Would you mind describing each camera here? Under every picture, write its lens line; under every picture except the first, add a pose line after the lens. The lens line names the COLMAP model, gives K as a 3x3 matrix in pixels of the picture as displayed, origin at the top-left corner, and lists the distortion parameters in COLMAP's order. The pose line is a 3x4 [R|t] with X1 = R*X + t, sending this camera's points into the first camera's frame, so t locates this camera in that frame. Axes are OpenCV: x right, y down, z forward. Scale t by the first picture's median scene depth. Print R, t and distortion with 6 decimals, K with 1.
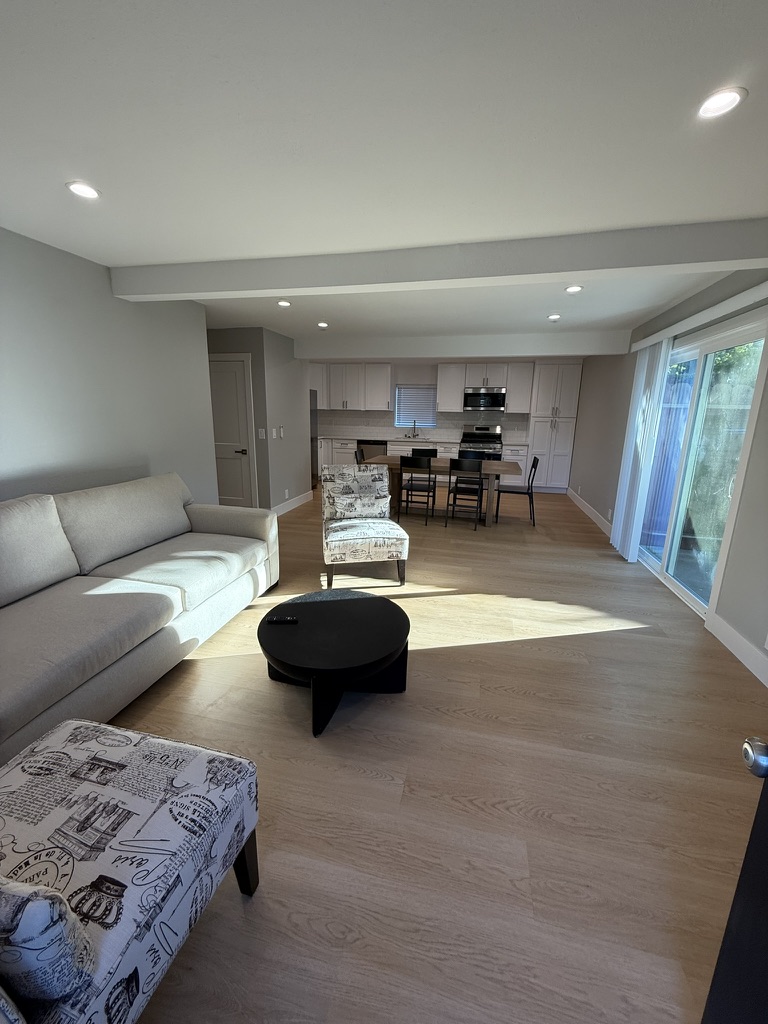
lens RADIAL K [[411.7, 0, 378.9], [0, 411.7, 510.3], [0, 0, 1]] dist [-0.002523, -0.000167]
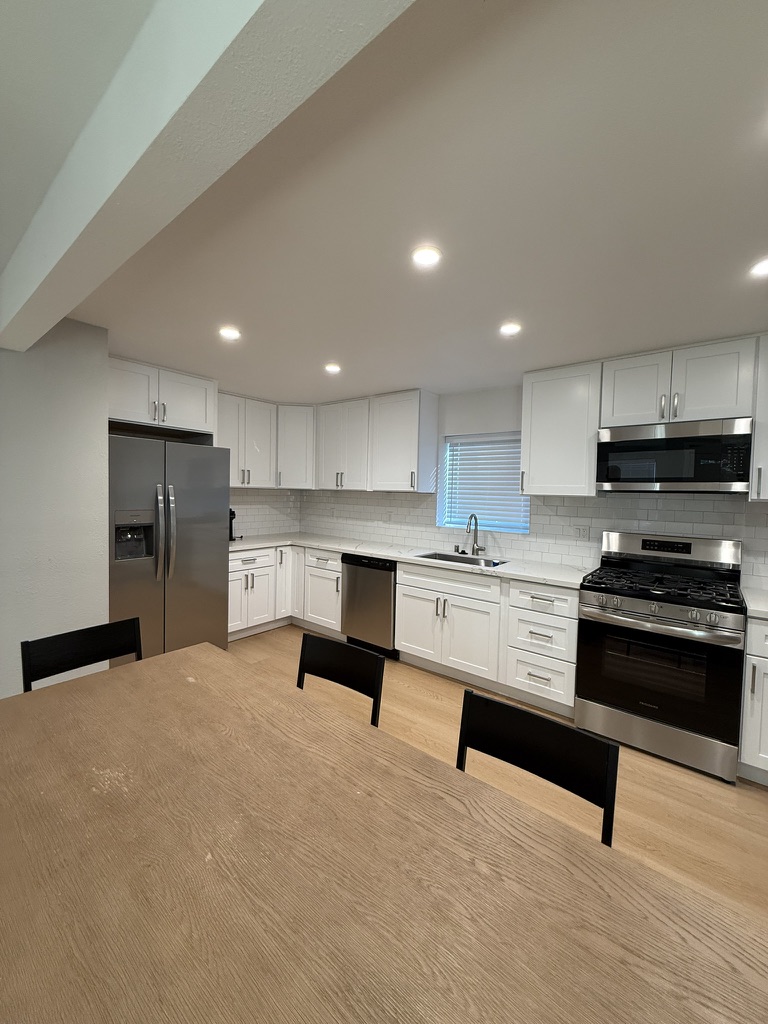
lens RADIAL K [[411.7, 0, 386.6], [0, 411.7, 506.4], [0, 0, 1]] dist [-0.002523, -0.000167]
pose [[0.909648, 0.020631, -0.414867, 0.184257], [-0.103179, 0.978685, -0.177565, -0.148540], [0.402361, 0.204327, 0.892388, 0.611870]]
